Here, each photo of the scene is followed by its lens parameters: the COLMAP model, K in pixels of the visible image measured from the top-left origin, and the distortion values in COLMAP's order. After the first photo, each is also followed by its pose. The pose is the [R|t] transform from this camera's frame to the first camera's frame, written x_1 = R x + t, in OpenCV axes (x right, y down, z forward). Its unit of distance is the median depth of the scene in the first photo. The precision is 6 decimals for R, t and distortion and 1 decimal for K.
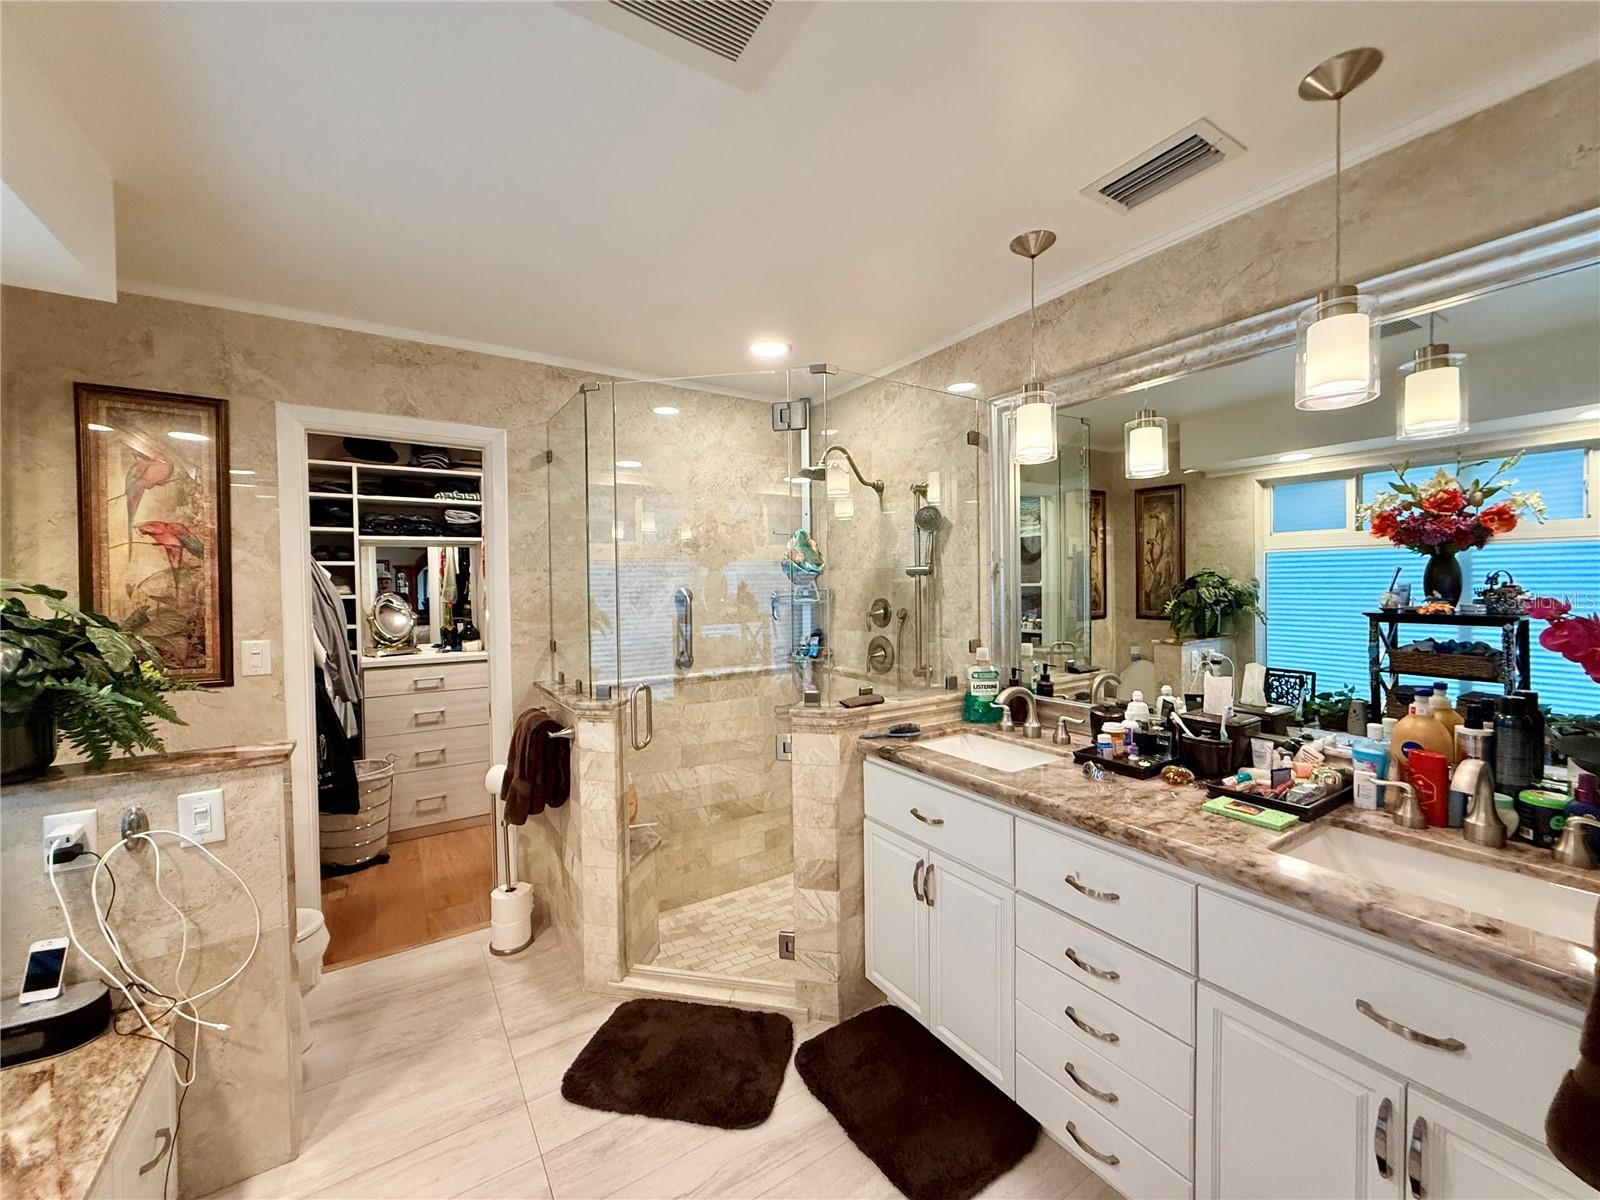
lens RADIAL K [[637.6, 0, 797.2], [0, 637.6, 597.4], [0, 0, 1]] dist [0.001498, 0.000514]
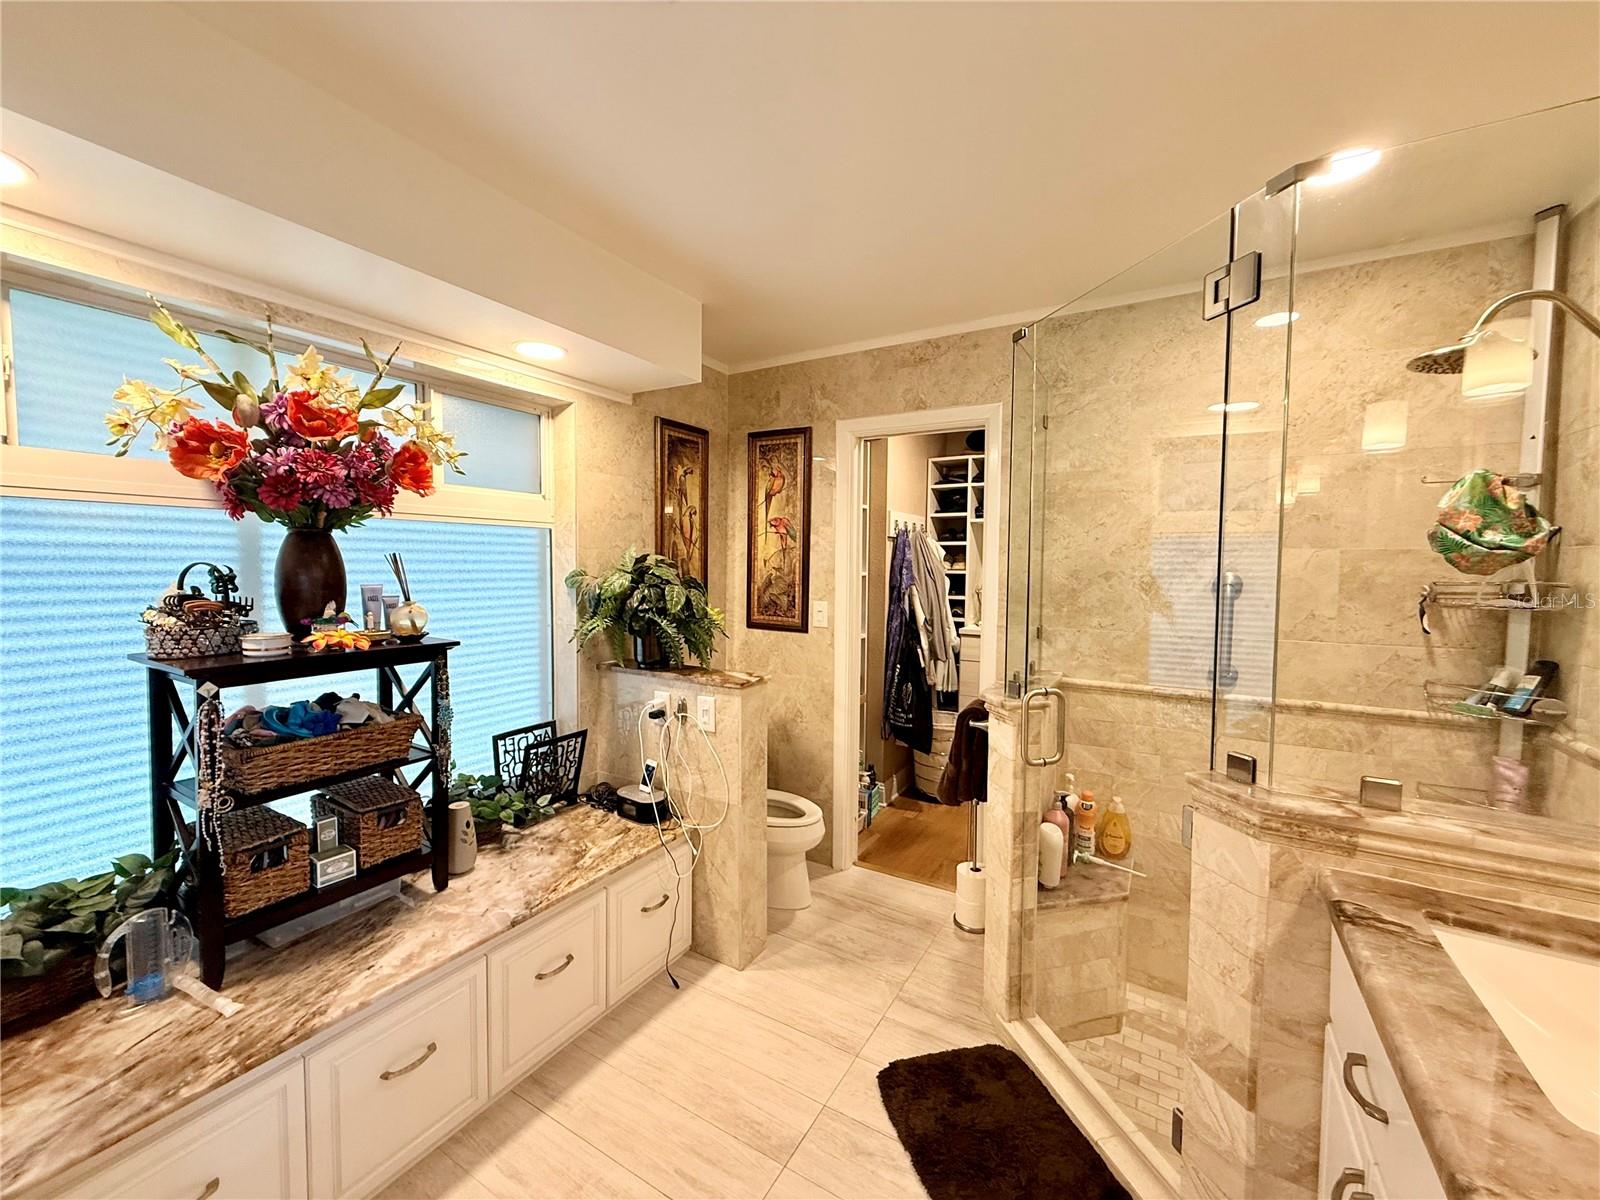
lens RADIAL K [[637.6, 0, 797.2], [0, 637.6, 597.4], [0, 0, 1]] dist [0.001498, 0.000514]
pose [[0.440355, 0.064319, -0.895517, 0.352056], [-0.033030, 0.997916, 0.055432, -0.015500], [0.897216, 0.005169, 0.441562, 0.366292]]
